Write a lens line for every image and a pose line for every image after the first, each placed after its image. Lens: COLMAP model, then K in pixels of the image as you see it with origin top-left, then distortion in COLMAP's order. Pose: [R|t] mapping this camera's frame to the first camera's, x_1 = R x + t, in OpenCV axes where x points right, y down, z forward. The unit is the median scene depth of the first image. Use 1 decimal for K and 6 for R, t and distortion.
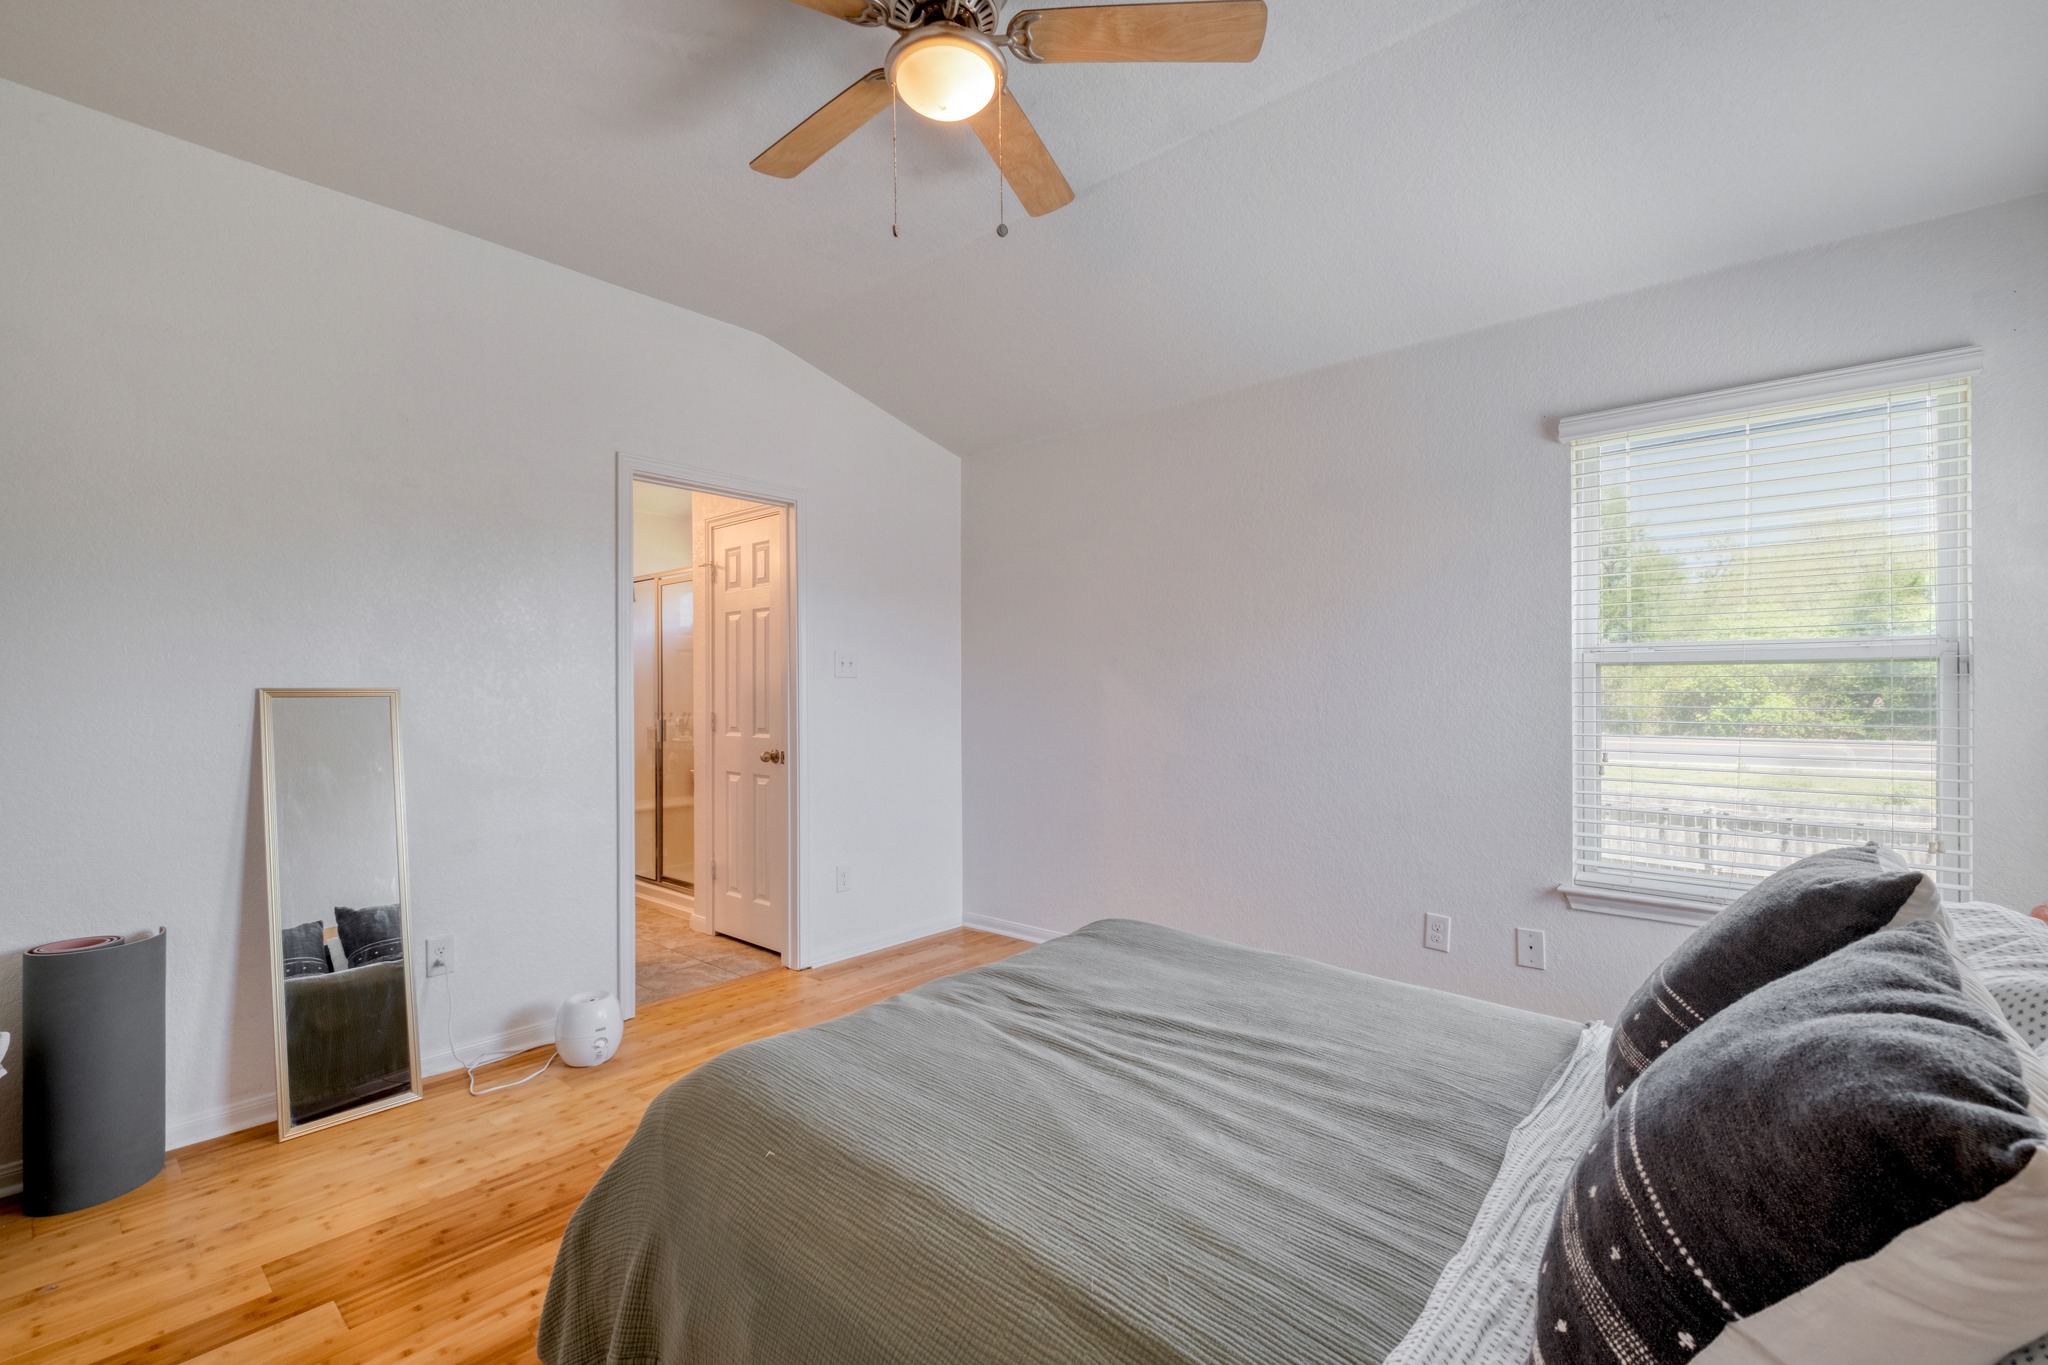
lens RADIAL K [[891.6, 0, 1015.9], [0, 891.6, 687.3], [0, 0, 1]] dist [0.008327, -0.005290]
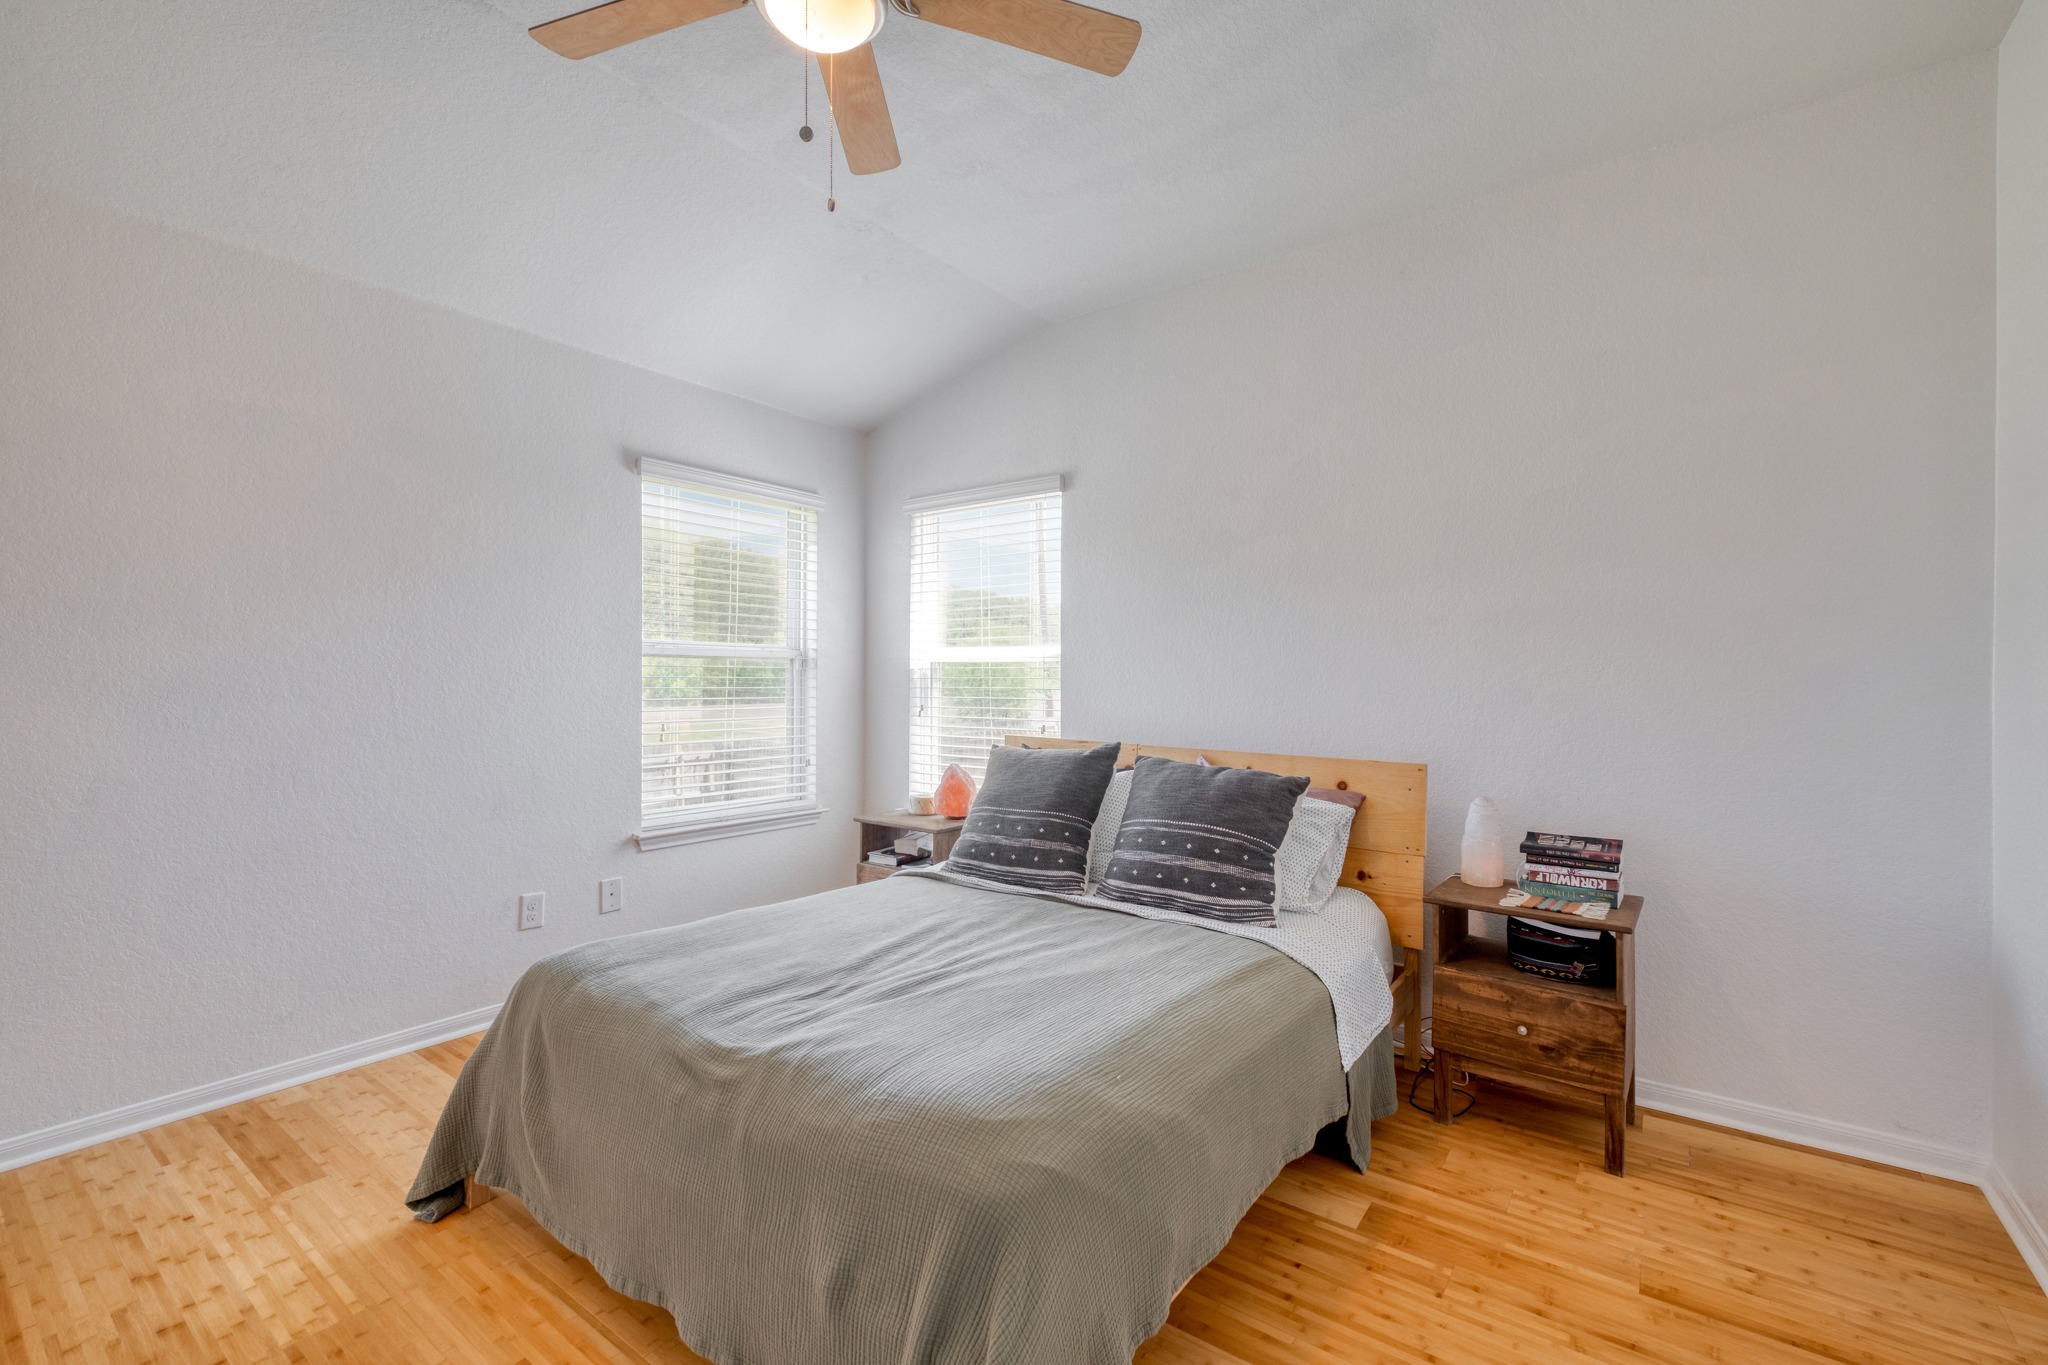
lens RADIAL K [[891.6, 0, 1026.5], [0, 891.6, 678.5], [0, 0, 1]] dist [0.008327, -0.005290]
pose [[-0.089916, -0.003604, 0.995943, -1.025772], [-0.005611, 0.999979, 0.003112, -0.000366], [-0.995934, -0.005309, -0.089935, 0.886276]]
